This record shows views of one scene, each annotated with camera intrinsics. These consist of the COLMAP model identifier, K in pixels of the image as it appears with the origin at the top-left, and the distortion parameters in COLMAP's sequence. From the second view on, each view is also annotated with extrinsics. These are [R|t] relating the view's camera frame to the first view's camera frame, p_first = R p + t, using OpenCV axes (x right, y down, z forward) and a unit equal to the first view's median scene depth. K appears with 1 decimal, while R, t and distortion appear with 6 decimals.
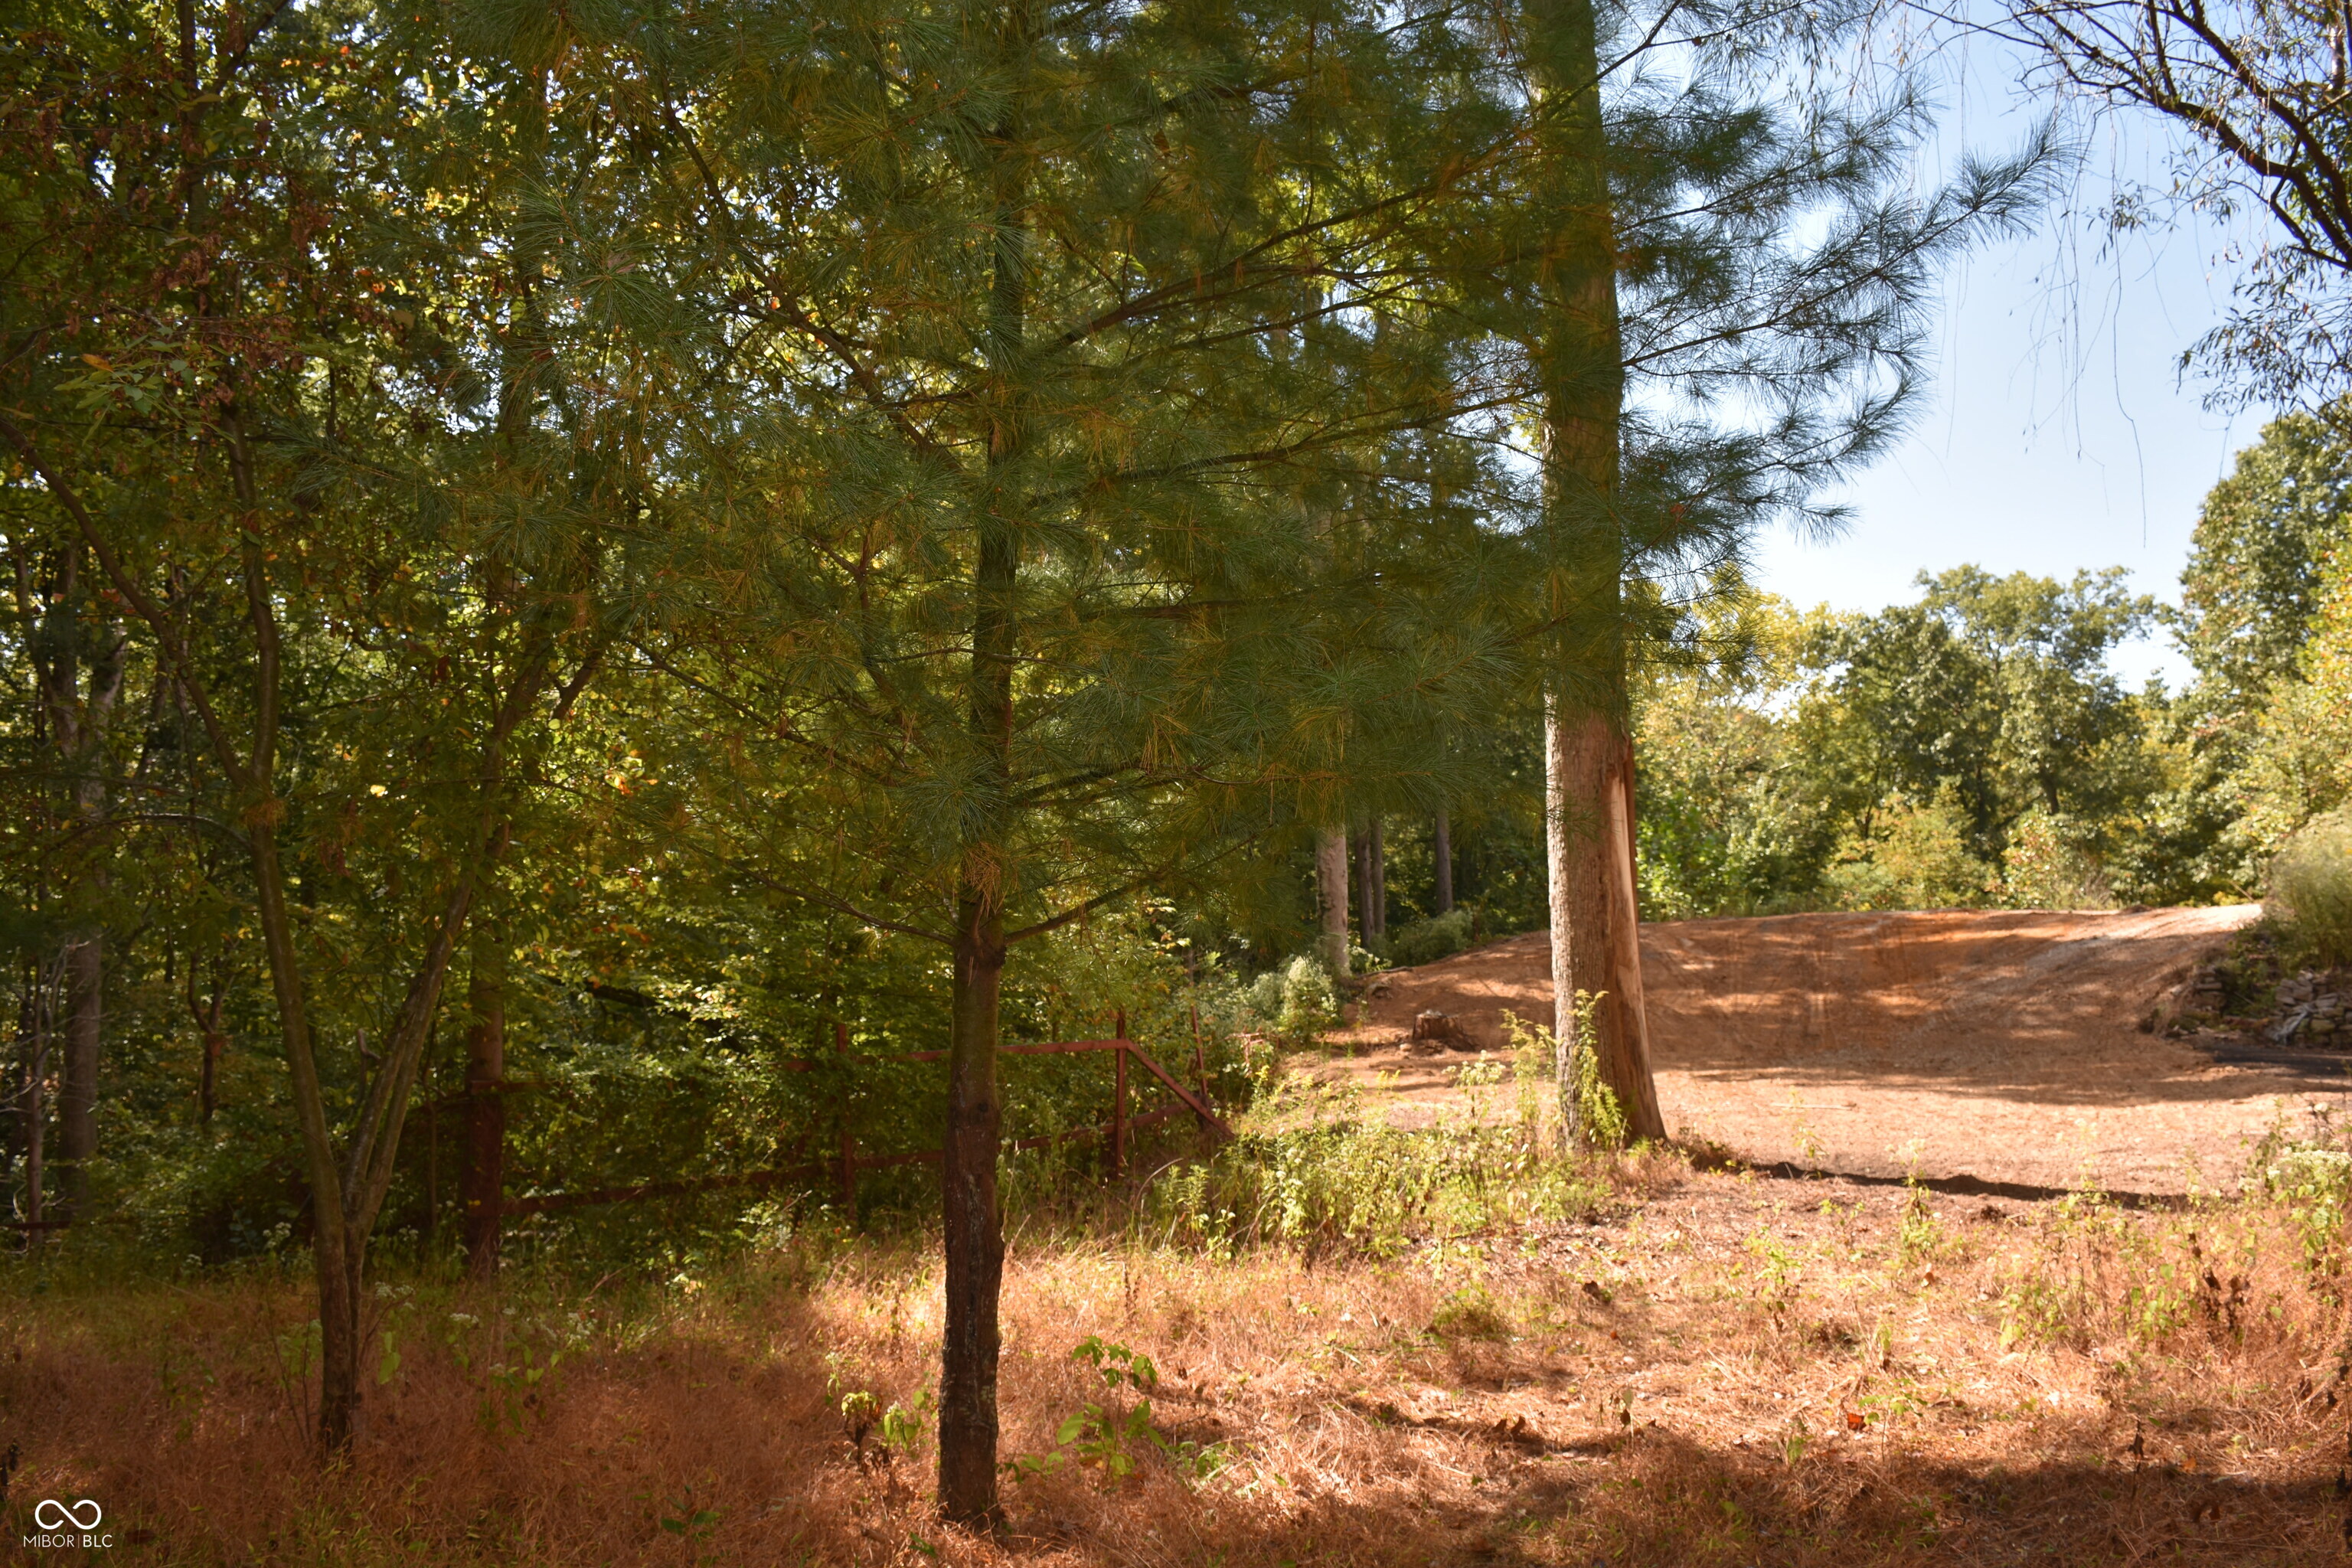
lens RADIAL K [[1834.2, 0, 1176.0], [0, 1834.2, 782.7], [0, 0, 1]] dist [-0.148722, 0.104777]
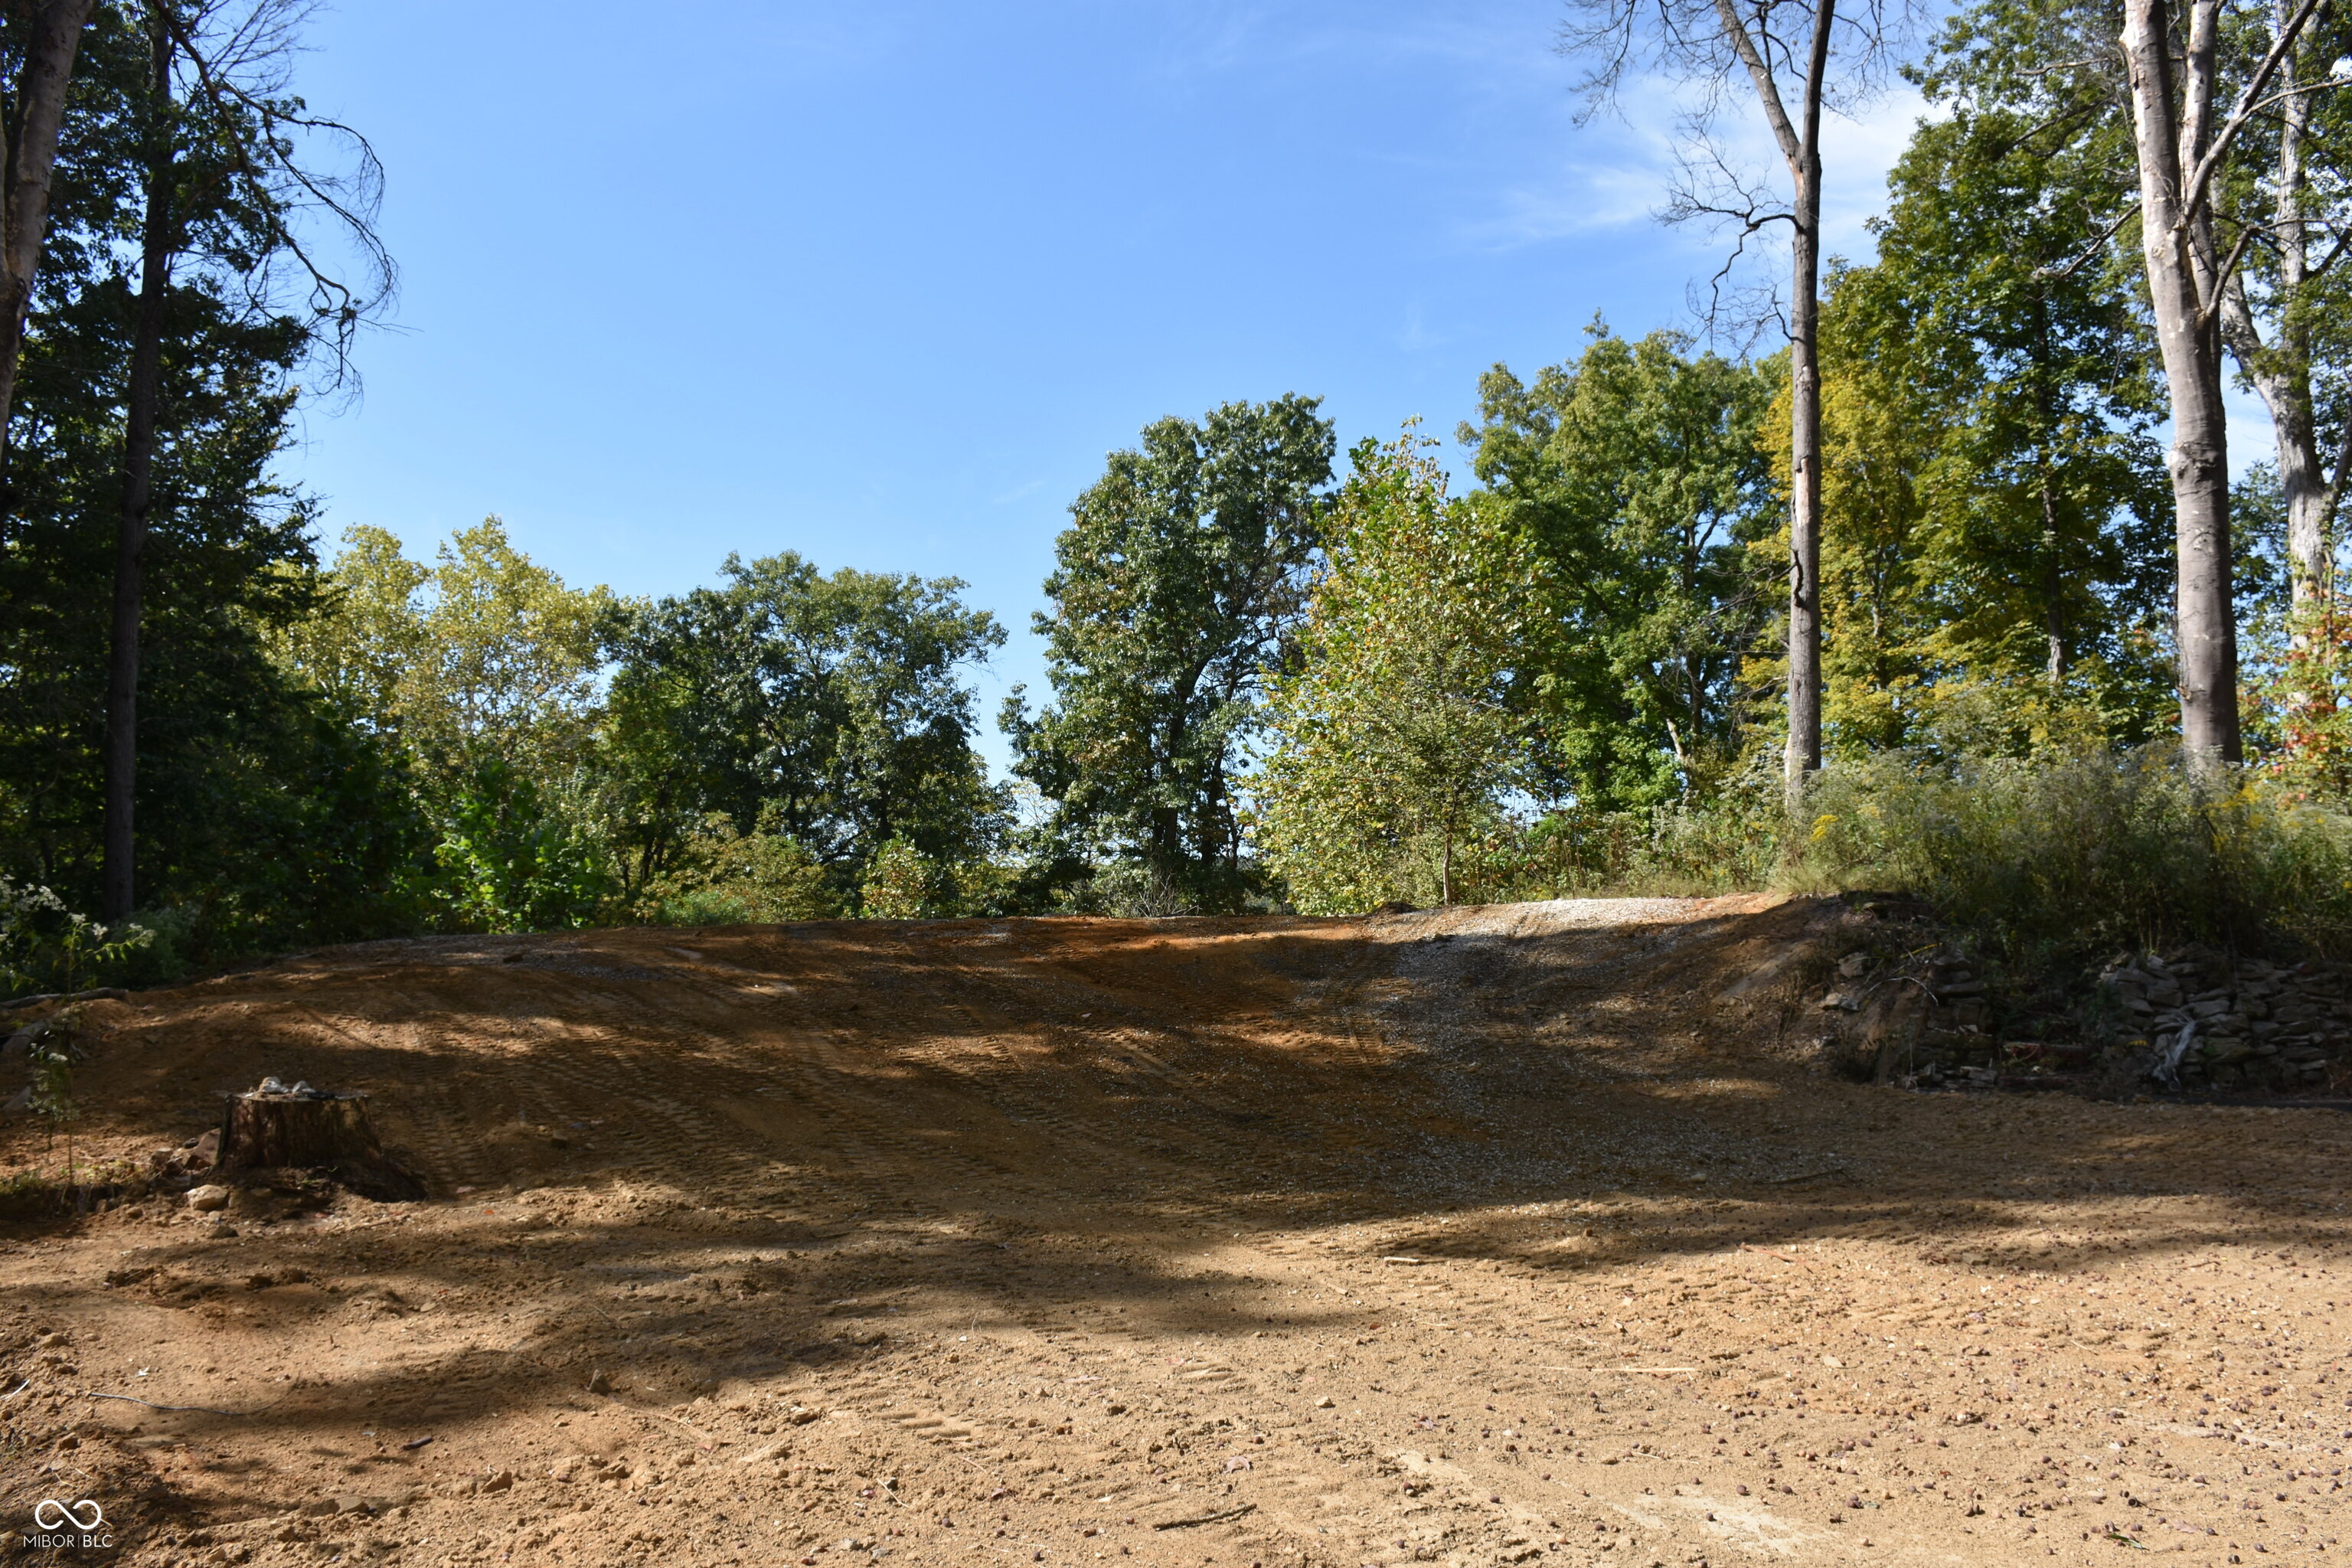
lens RADIAL K [[1834.2, 0, 1179.5], [0, 1834.2, 779.3], [0, 0, 1]] dist [-0.148722, 0.104777]
pose [[0.735354, 0.075565, 0.673457, 0.015685], [-0.038741, 0.996826, -0.069547, 0.035271], [-0.676575, 0.025051, 0.735948, 0.264871]]
